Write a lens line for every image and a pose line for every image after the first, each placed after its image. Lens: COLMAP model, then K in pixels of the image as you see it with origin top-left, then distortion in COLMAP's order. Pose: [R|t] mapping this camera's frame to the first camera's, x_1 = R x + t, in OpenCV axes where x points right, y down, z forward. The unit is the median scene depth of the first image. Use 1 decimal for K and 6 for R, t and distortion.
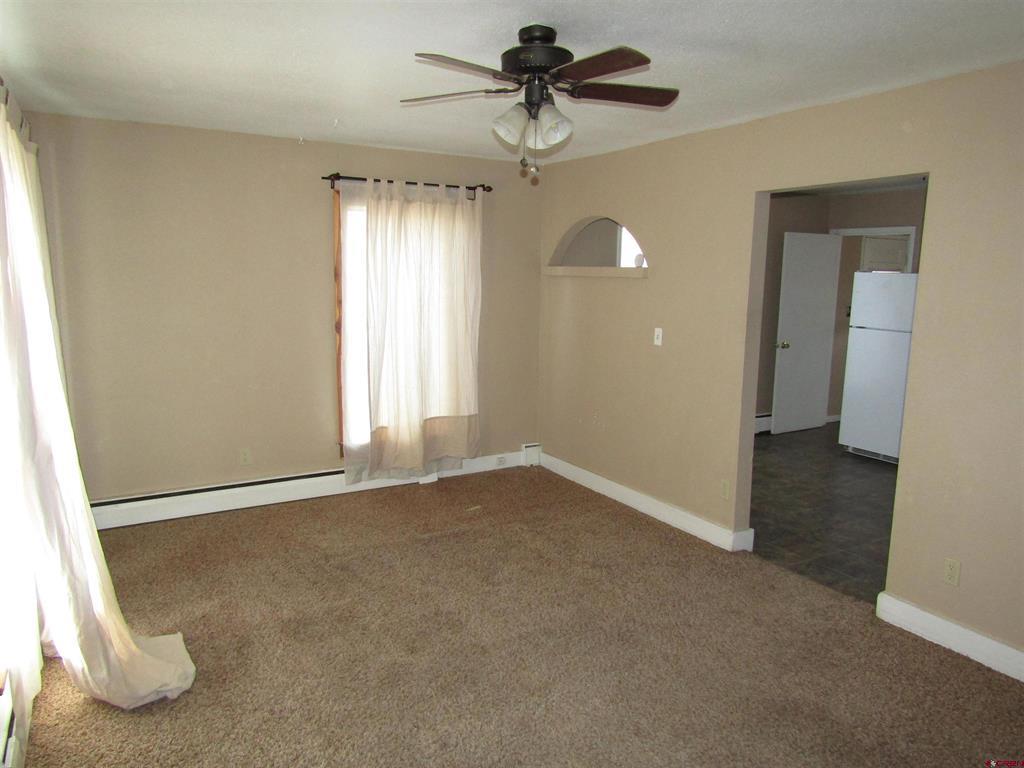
lens RADIAL K [[735.6, 0, 502.8], [0, 735.6, 376.7], [0, 0, 1]] dist [-0.007881, 0.006362]
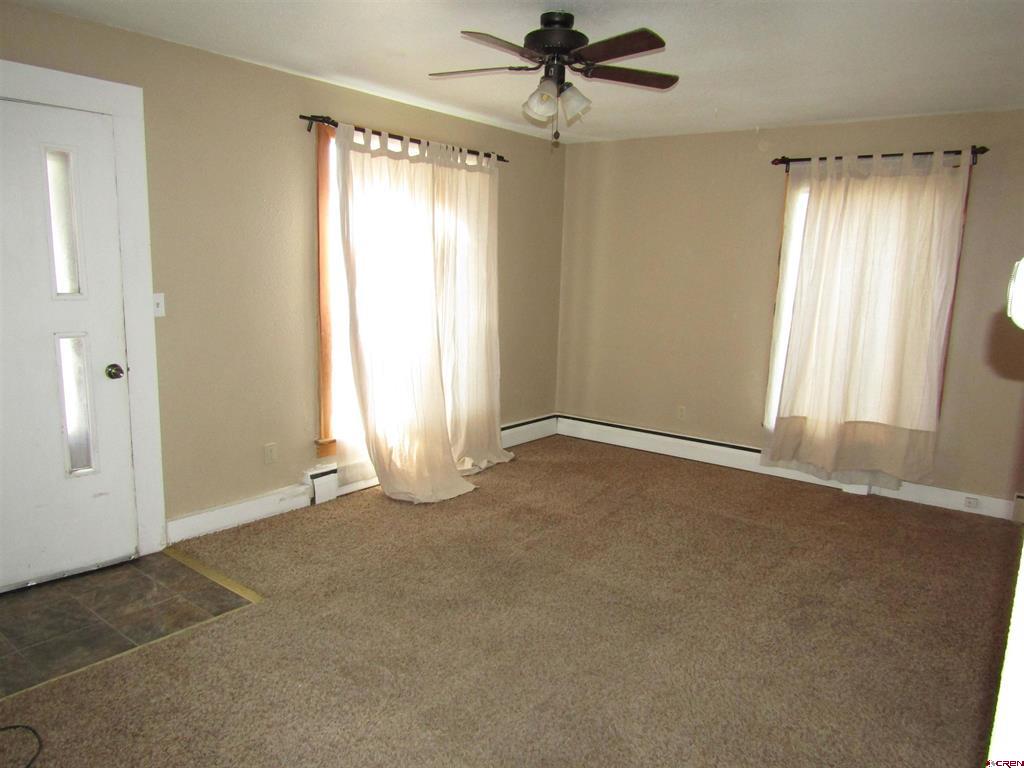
lens RADIAL K [[735.6, 0, 513.6], [0, 735.6, 387.0], [0, 0, 1]] dist [-0.007881, 0.006362]
pose [[0.380410, 0.158578, -0.911121, 0.562634], [-0.154516, 0.982240, 0.106443, -0.014518], [0.911818, 0.100291, 0.398157, 0.268796]]
